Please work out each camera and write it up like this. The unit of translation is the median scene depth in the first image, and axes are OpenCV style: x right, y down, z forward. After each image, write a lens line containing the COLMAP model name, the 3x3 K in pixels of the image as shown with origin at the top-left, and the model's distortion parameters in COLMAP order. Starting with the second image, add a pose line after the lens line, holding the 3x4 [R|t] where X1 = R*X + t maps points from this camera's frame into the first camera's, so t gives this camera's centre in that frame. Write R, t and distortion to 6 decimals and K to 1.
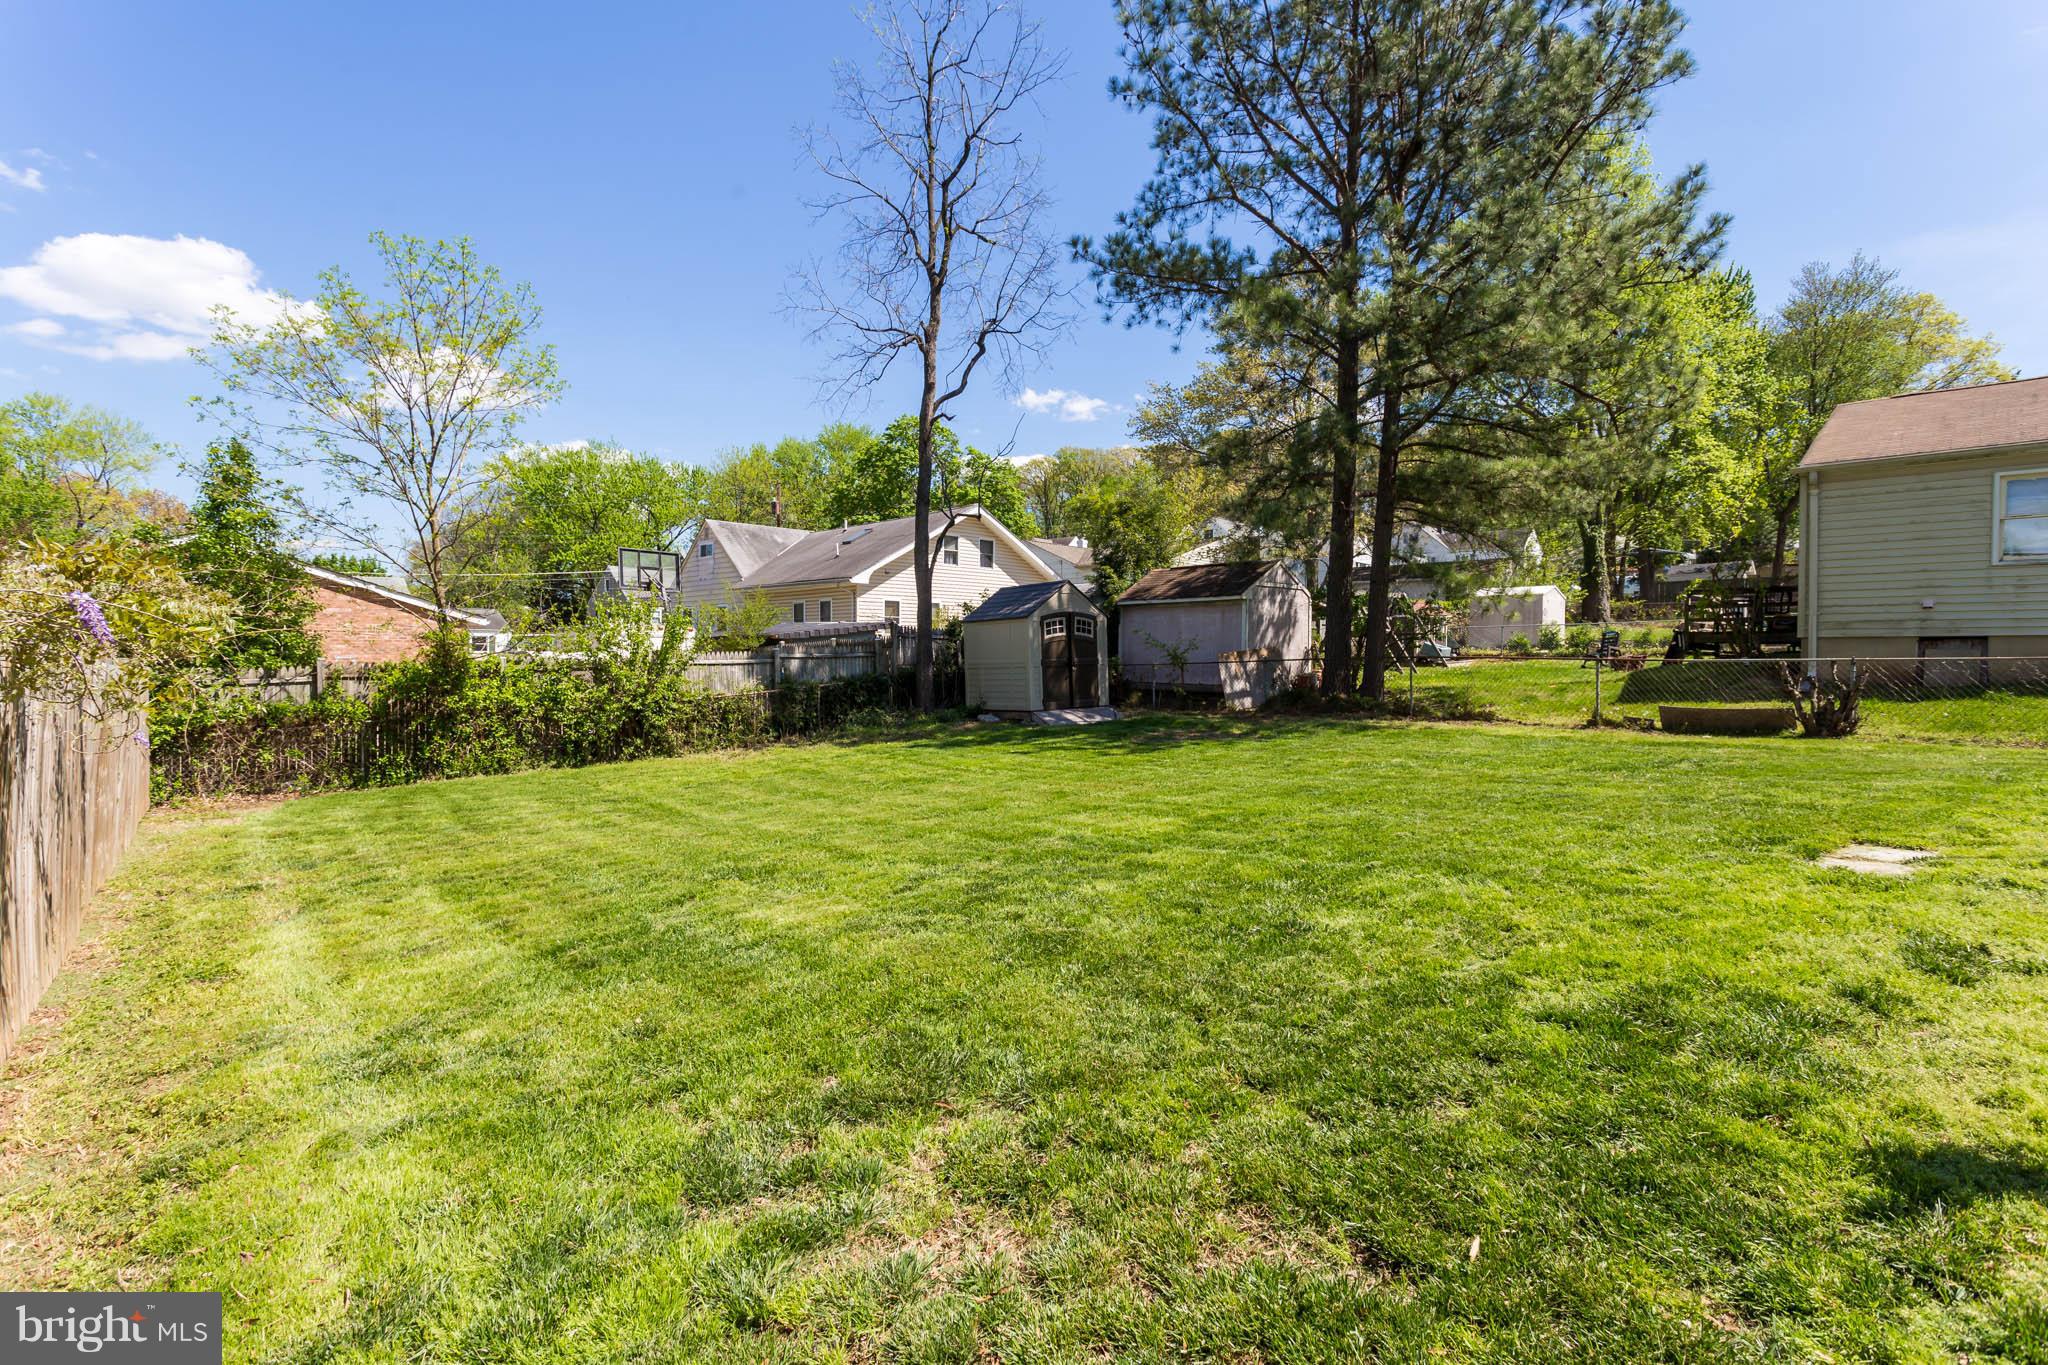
lens RADIAL K [[1082.1, 0, 1012.9], [0, 1082.1, 667.1], [0, 0, 1]] dist [-0.015086, 0.000866]
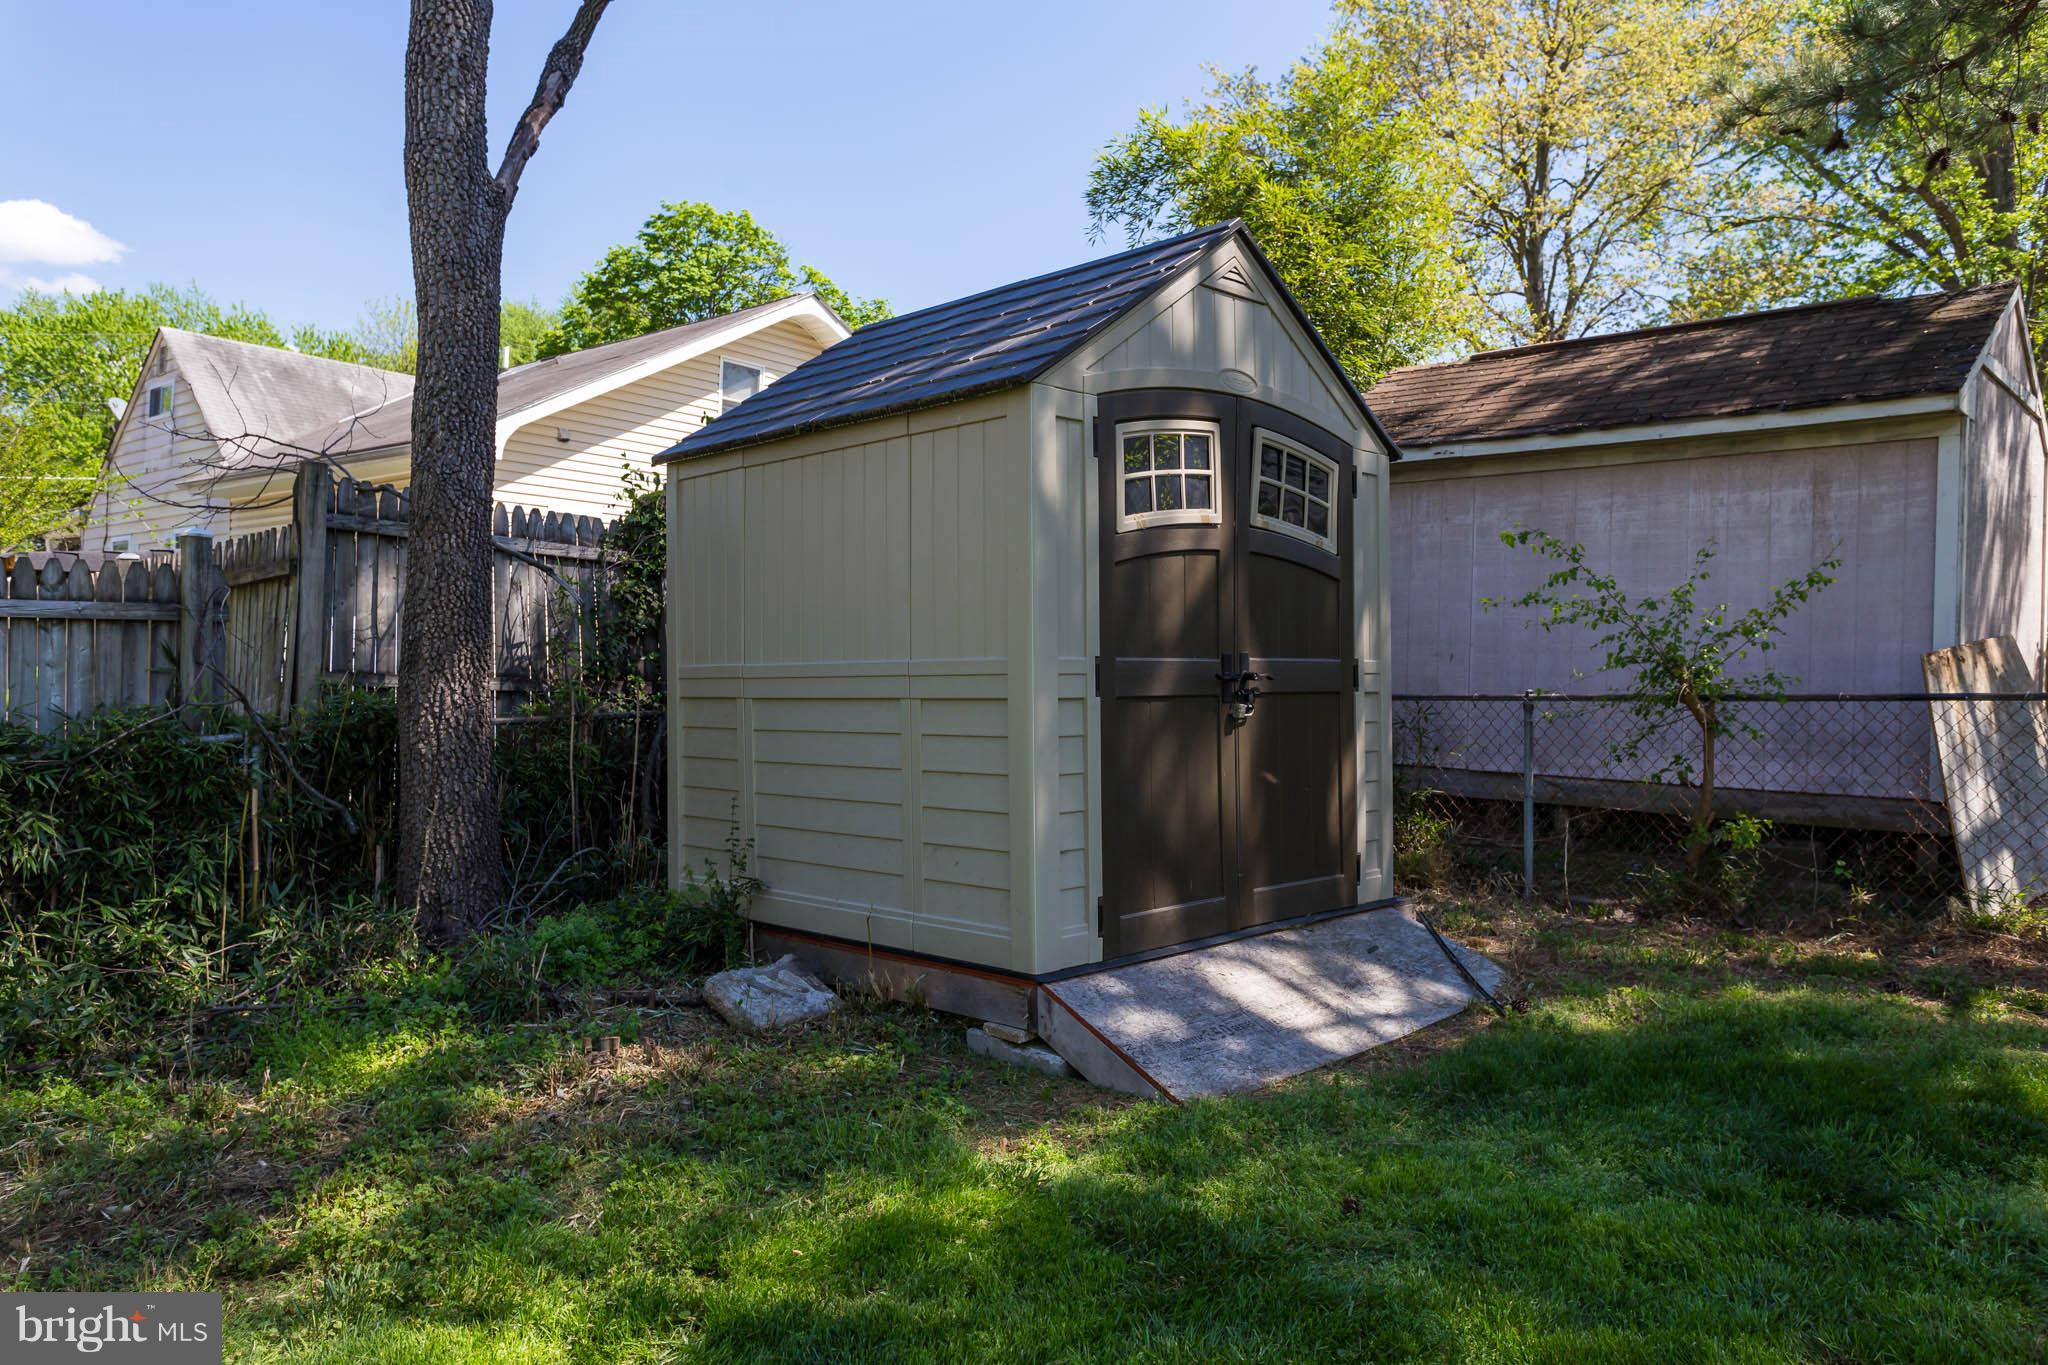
lens RADIAL K [[1082.1, 0, 1012.9], [0, 1082.1, 667.1], [0, 0, 1]] dist [-0.015086, 0.000866]
pose [[0.991575, 0.021866, 0.127674, -0.007468], [-0.018986, 0.999538, -0.023727, -0.000657], [-0.128134, 0.021103, 0.991532, 0.799111]]
